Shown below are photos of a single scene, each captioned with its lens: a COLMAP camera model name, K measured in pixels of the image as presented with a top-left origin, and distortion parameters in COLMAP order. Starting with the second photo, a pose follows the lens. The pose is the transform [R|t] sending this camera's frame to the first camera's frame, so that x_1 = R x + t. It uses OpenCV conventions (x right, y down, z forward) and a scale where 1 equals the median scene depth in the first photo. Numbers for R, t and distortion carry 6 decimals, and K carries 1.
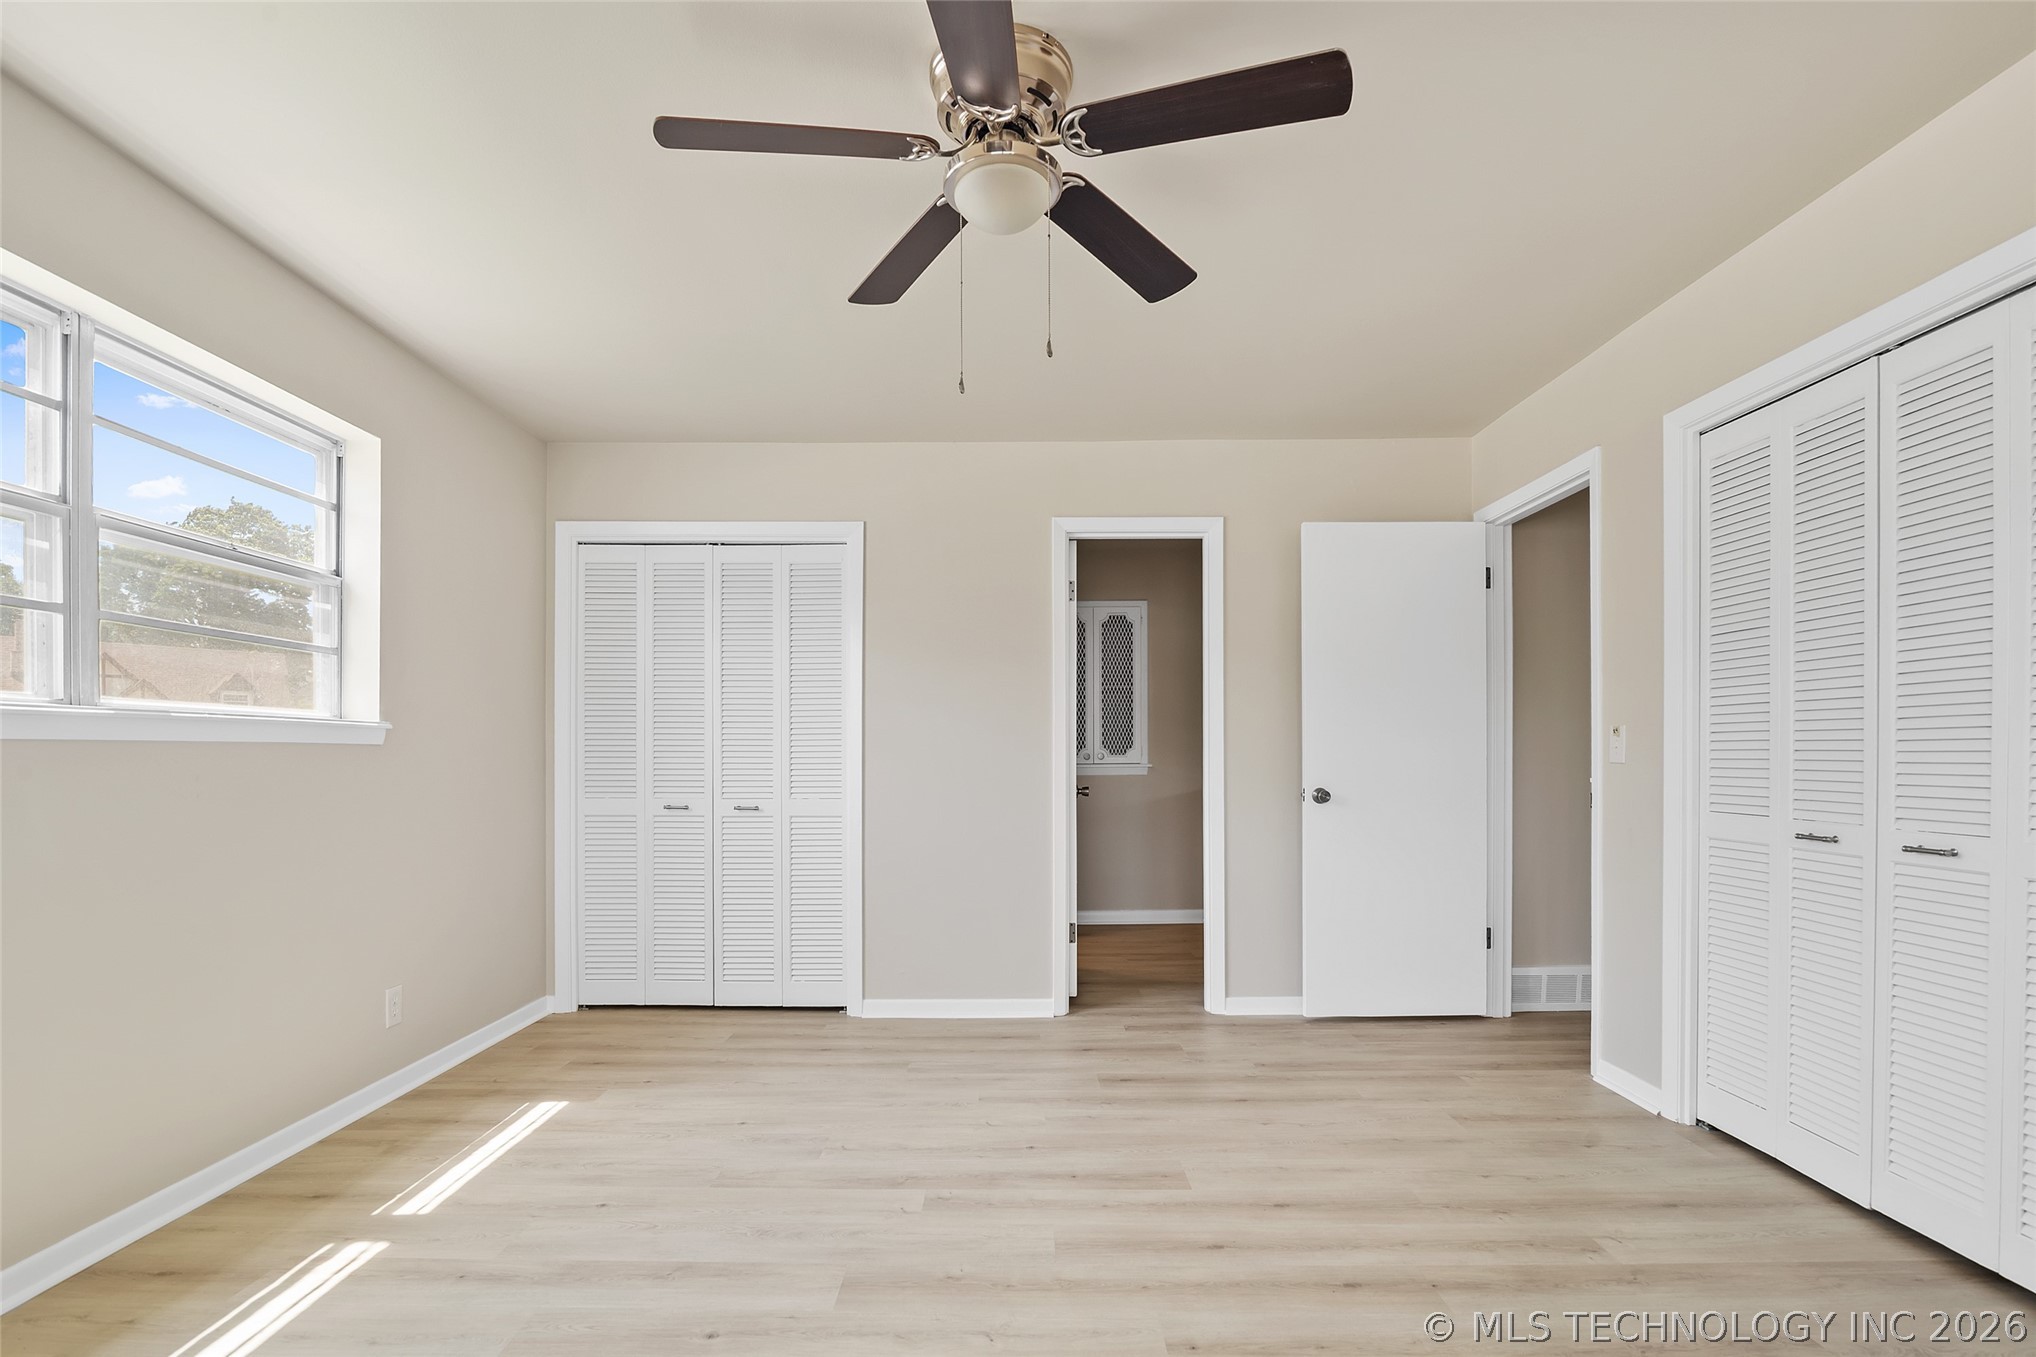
lens RADIAL K [[961.1, 0, 1026.2], [0, 961.1, 763.2], [0, 0, 1]] dist [-0.000460, -0.001757]
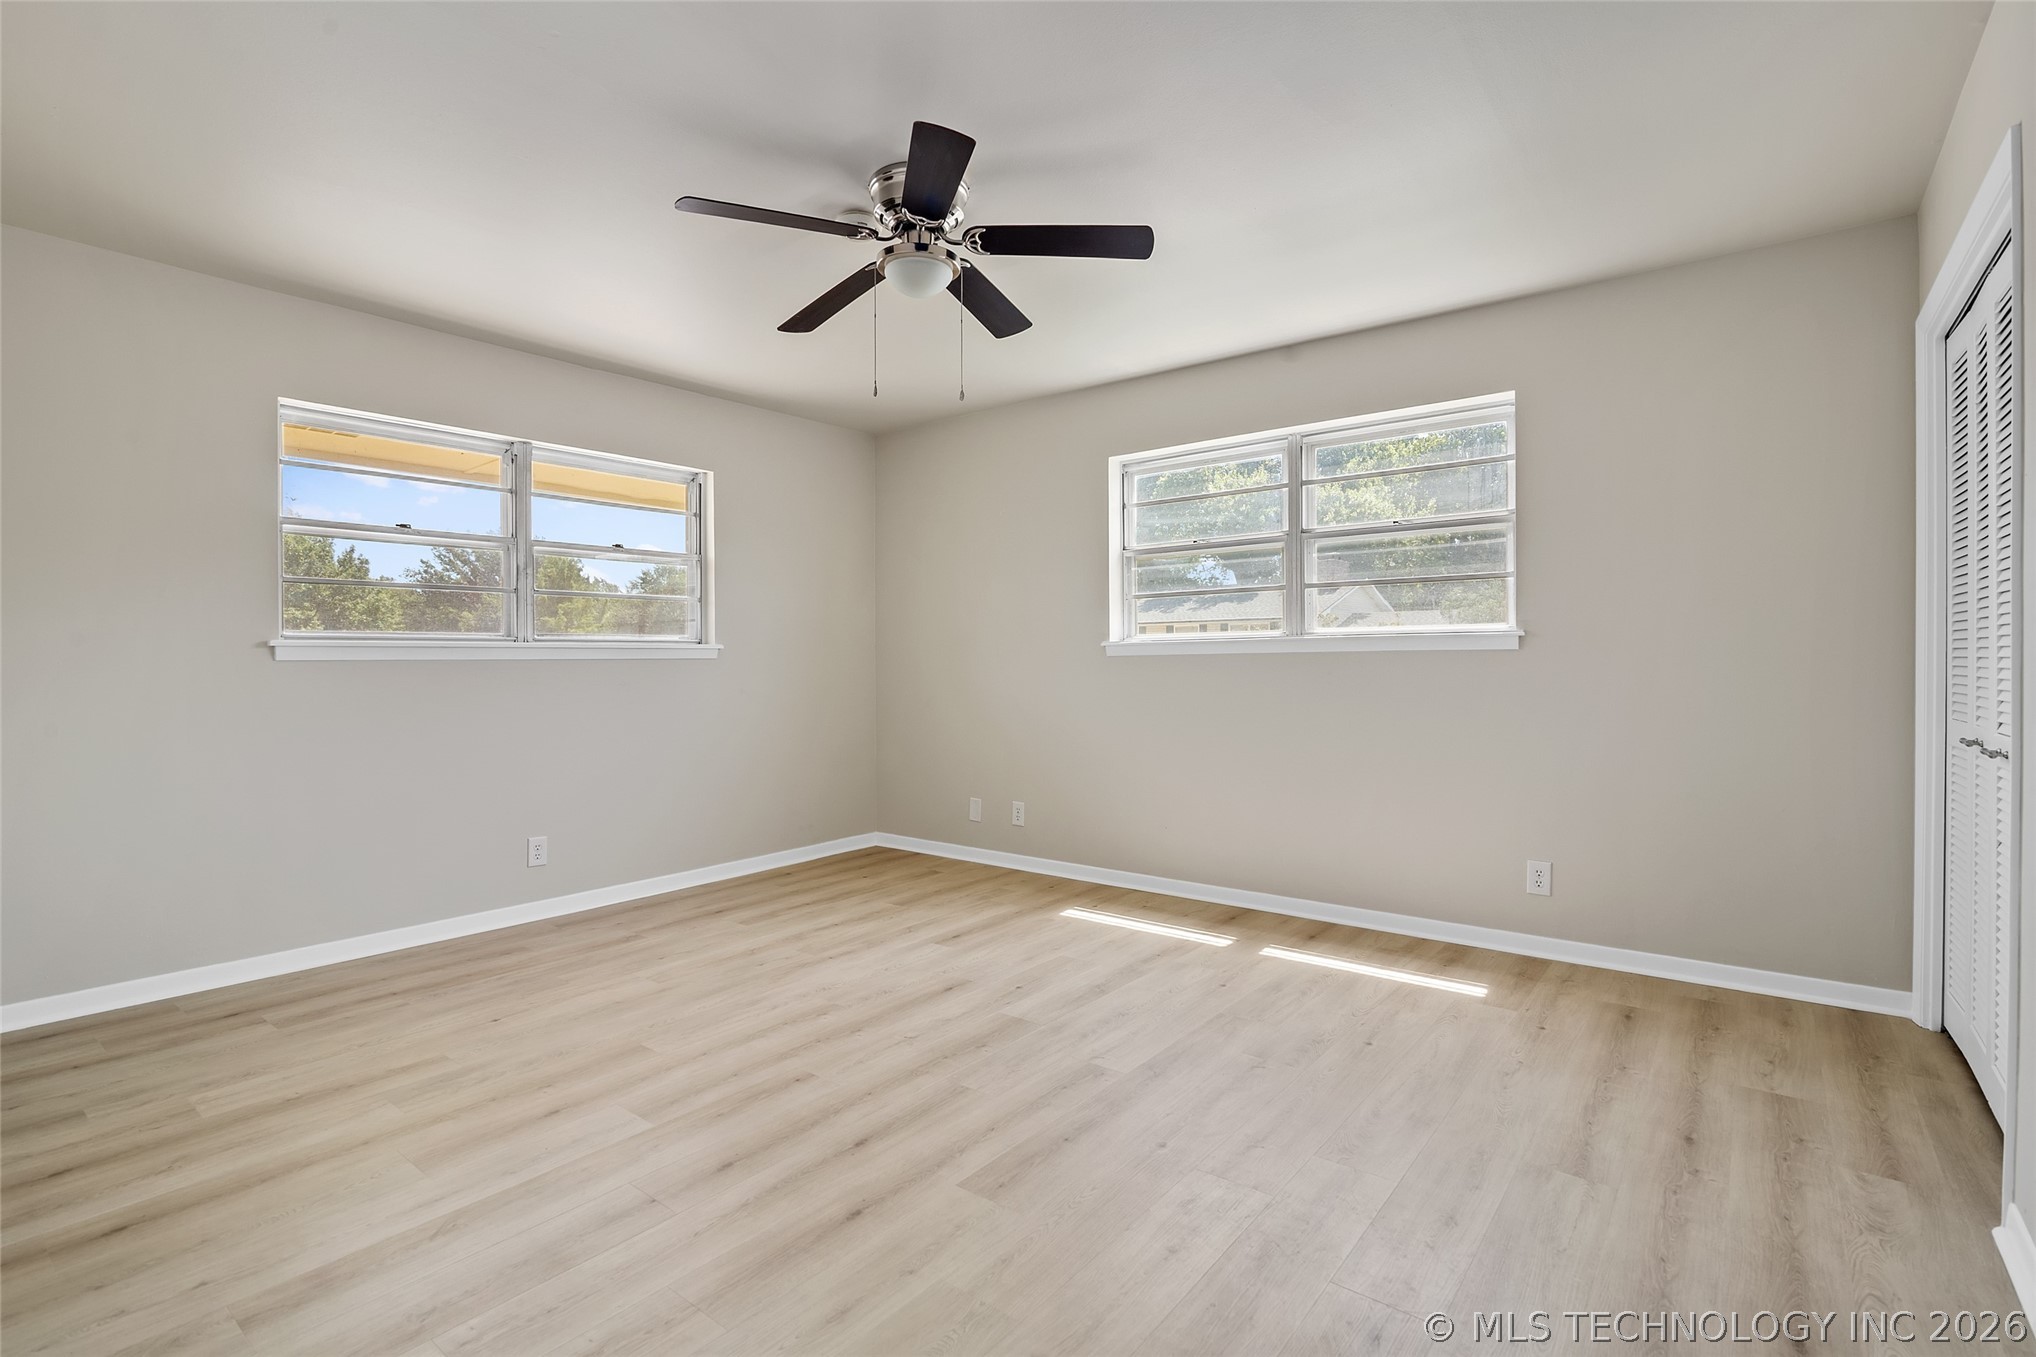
lens RADIAL K [[961.1, 0, 1018.7], [0, 961.1, 671.8], [0, 0, 1]] dist [-0.000460, -0.001757]
pose [[-0.628650, 0.006209, -0.777664, 0.750889], [0.002196, 0.999978, 0.006210, 0.000076], [0.777686, 0.002196, -0.628650, 1.509840]]
